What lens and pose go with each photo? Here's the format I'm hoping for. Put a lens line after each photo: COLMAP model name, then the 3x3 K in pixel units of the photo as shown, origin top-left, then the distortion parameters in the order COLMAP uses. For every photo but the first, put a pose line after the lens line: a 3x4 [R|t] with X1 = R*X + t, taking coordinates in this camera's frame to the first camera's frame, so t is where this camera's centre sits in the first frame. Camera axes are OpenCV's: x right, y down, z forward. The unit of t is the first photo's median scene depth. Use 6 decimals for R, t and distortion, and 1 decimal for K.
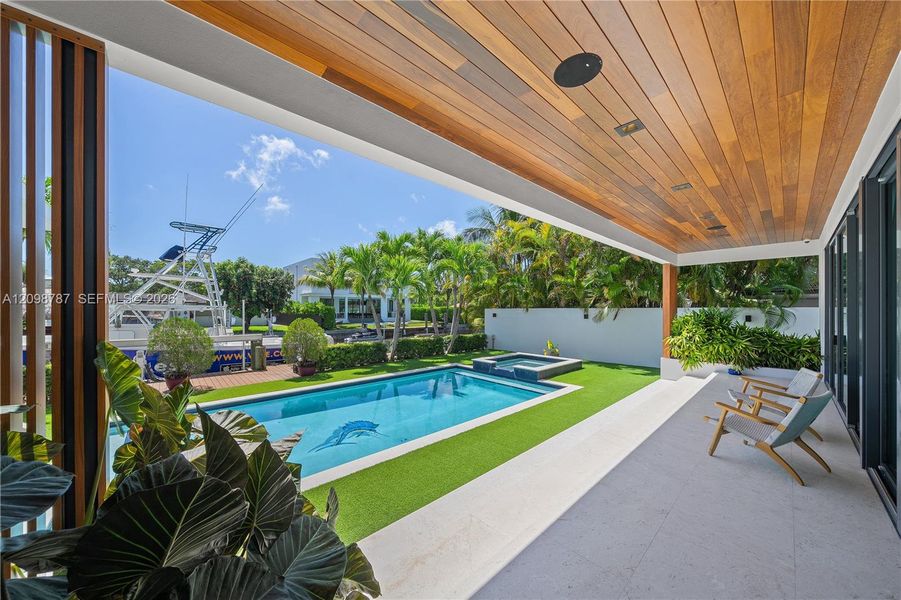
lens RADIAL K [[305.5, 0, 449.8], [0, 305.5, 303.3], [0, 0, 1]] dist [0.003356, 0.000035]
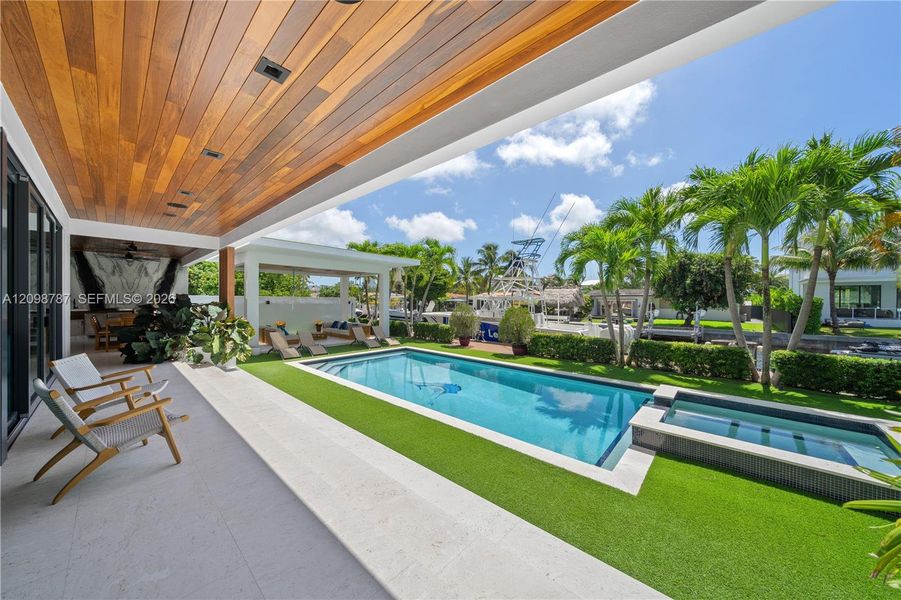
lens RADIAL K [[305.5, 0, 445.1], [0, 305.5, 301.9], [0, 0, 1]] dist [0.003356, 0.000035]
pose [[0.099034, 0.004087, -0.995076, 0.812721], [0.010392, 0.999933, 0.005141, 0.029247], [0.995030, -0.010850, 0.098985, 0.745466]]
